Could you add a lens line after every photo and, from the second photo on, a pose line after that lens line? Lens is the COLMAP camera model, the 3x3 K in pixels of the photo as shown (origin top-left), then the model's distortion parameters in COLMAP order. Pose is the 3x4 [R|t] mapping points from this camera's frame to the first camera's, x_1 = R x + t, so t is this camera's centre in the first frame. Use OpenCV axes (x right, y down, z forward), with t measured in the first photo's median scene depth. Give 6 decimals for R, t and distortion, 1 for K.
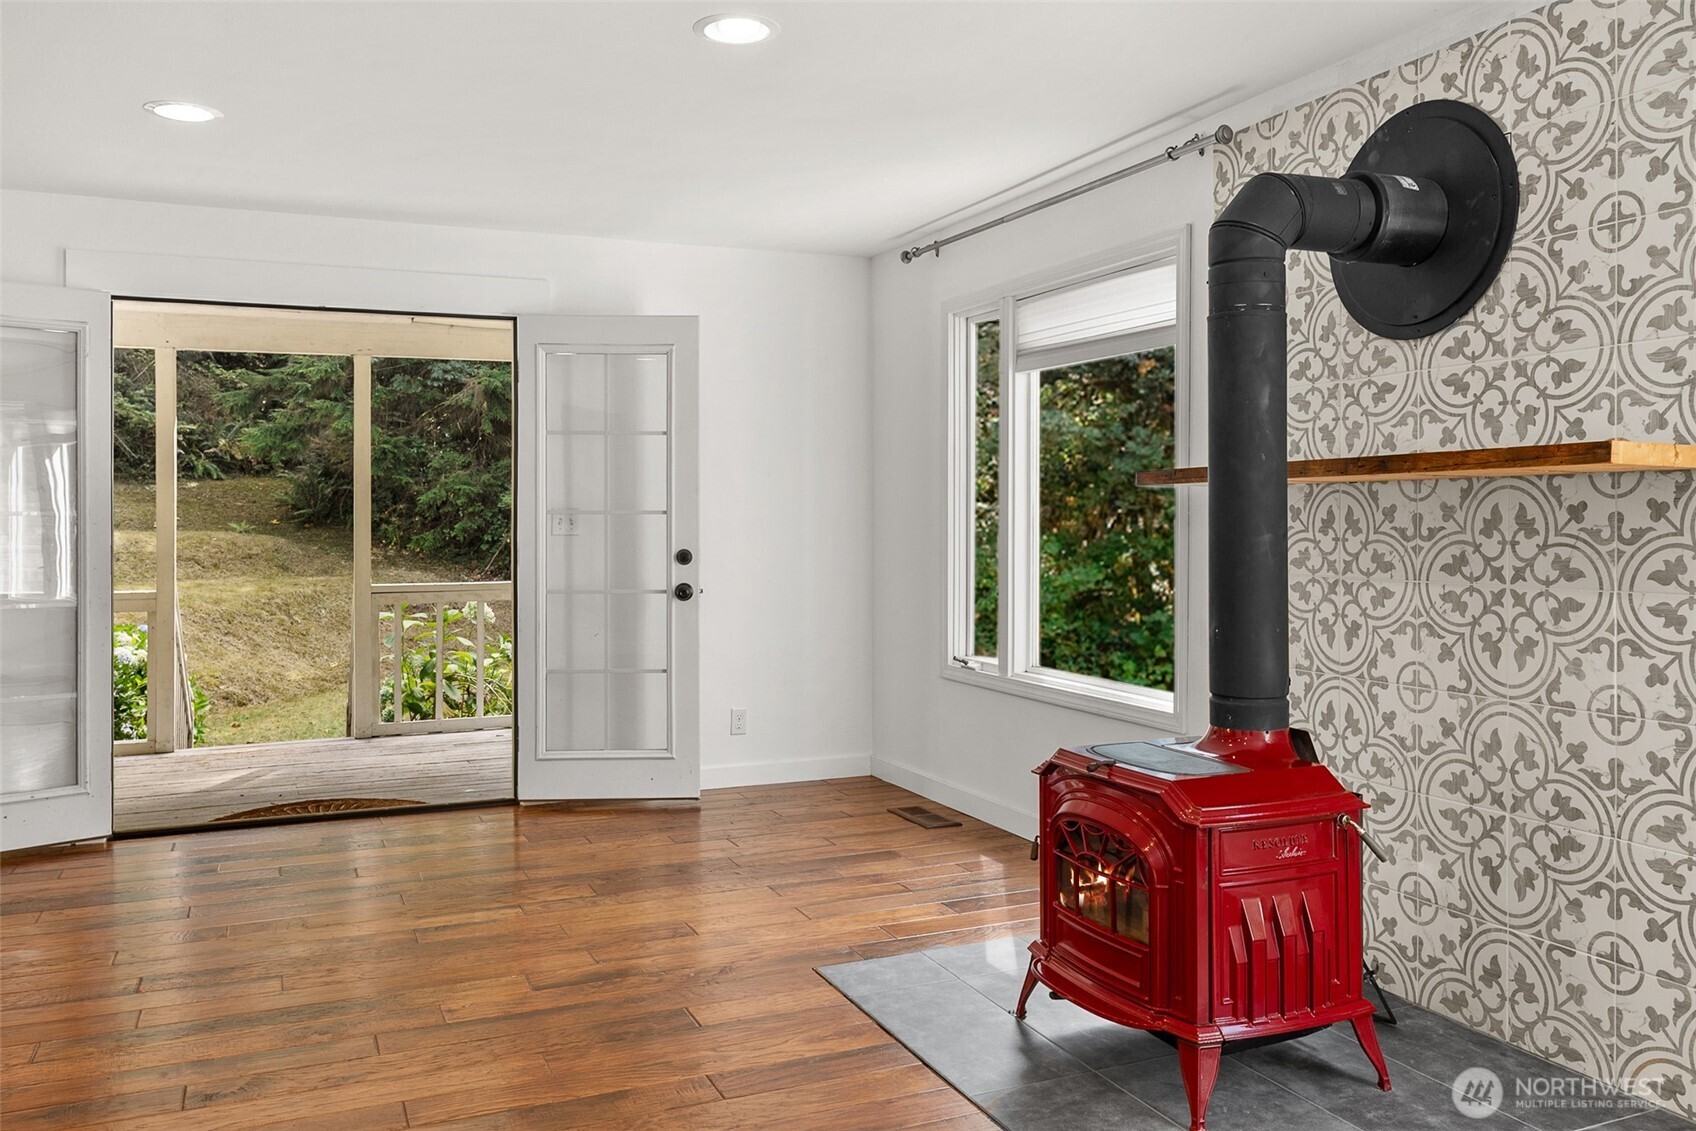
lens RADIAL K [[1326.6, 0, 841.3], [0, 1326.6, 512.1], [0, 0, 1]] dist [0.002686, 0.000271]
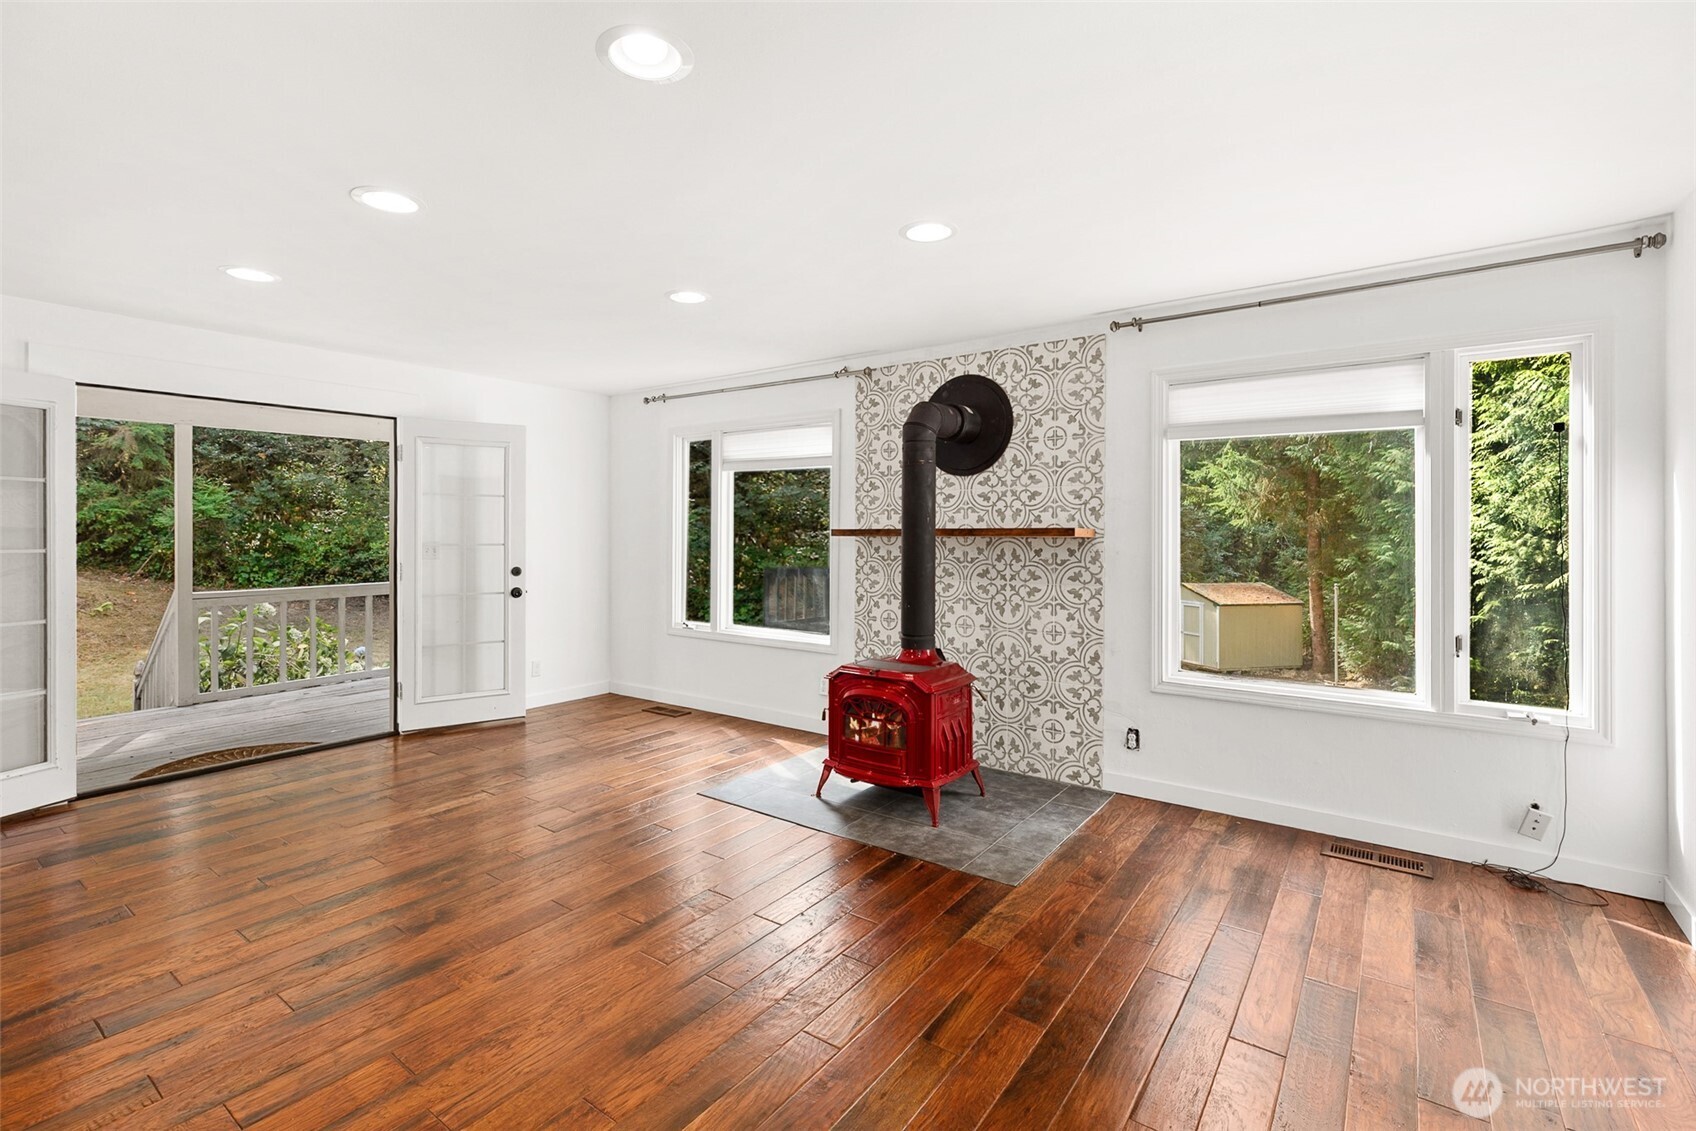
lens RADIAL K [[766.0, 0, 840.5], [0, 766.0, 532.4], [0, 0, 1]] dist [0.004955, 0.000060]
pose [[0.861845, 0.003580, 0.507159, -0.460062], [-0.006568, 0.999970, 0.004102, -0.038309], [-0.507129, -0.006866, 0.861843, -0.046160]]
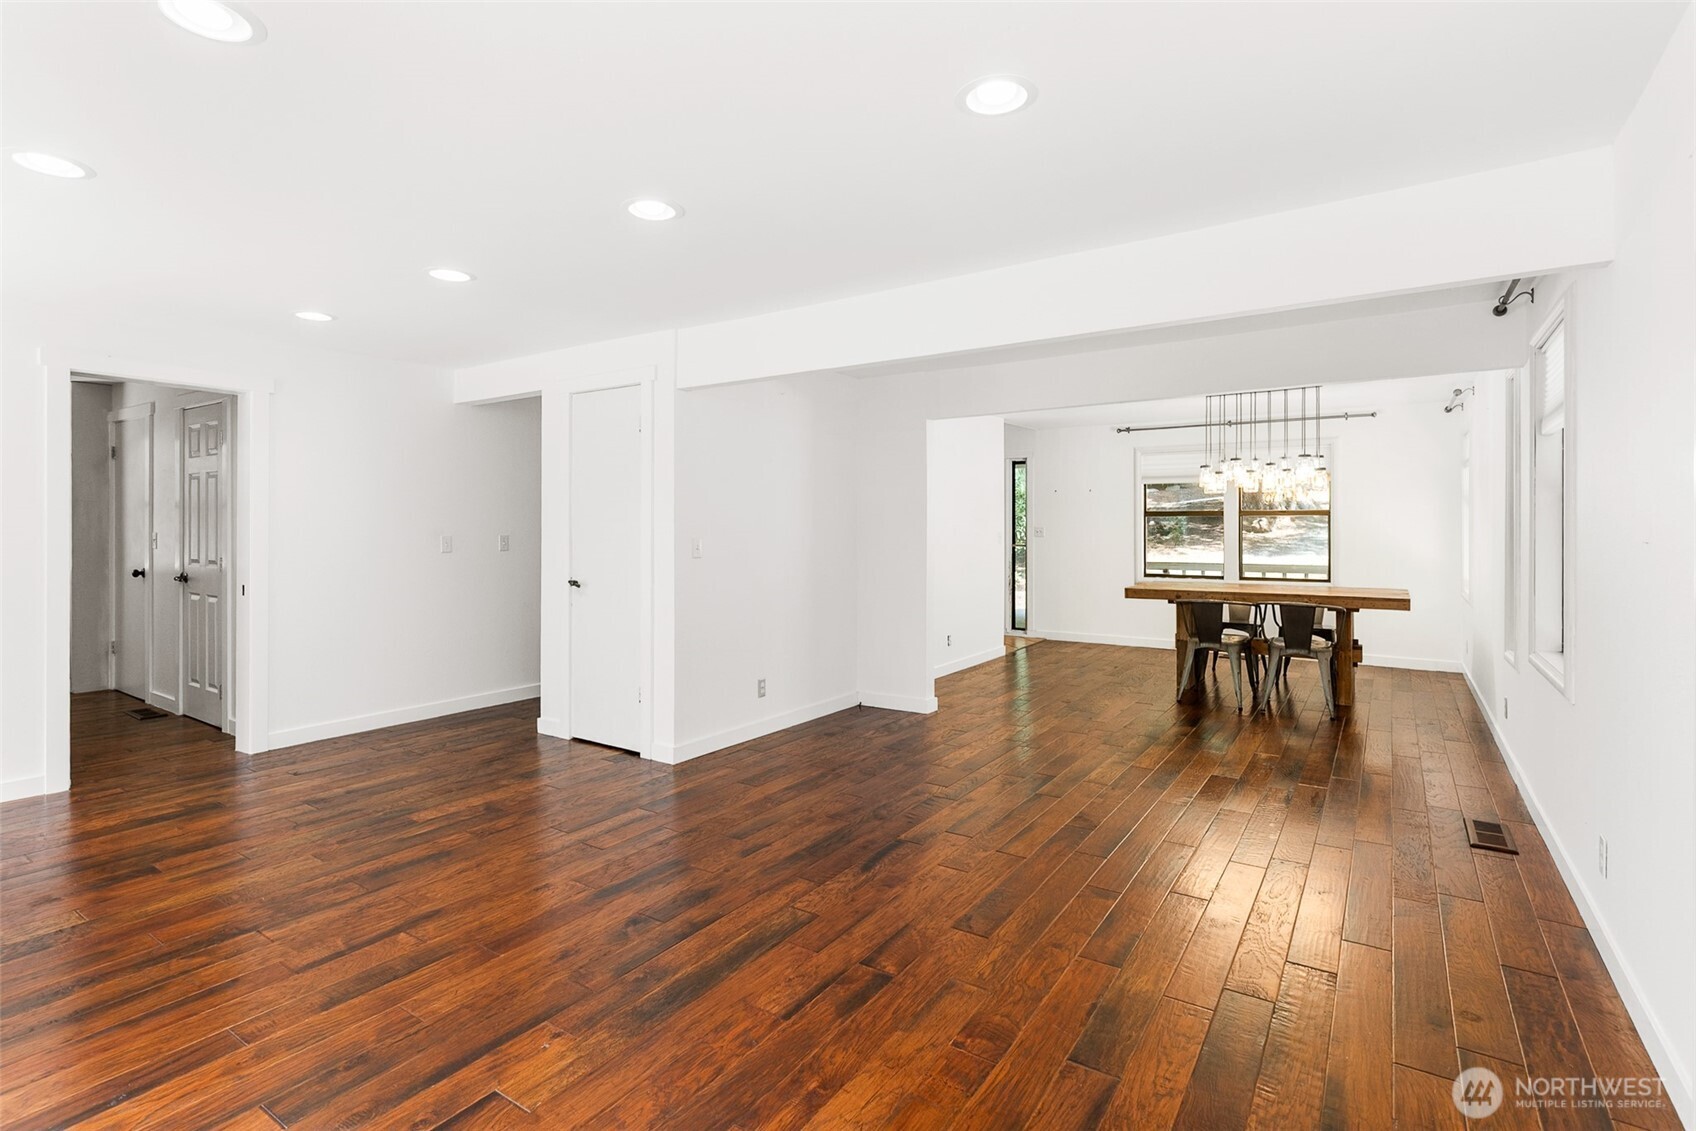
lens RADIAL K [[811.4, 0, 844.4], [0, 811.4, 530.6], [0, 0, 1]] dist [-0.007283, 0.000056]
pose [[-0.840791, 0.003111, -0.541351, -0.150013], [0.004882, 0.999986, -0.001835, -0.017278], [0.541338, -0.004186, -0.840795, 1.745761]]
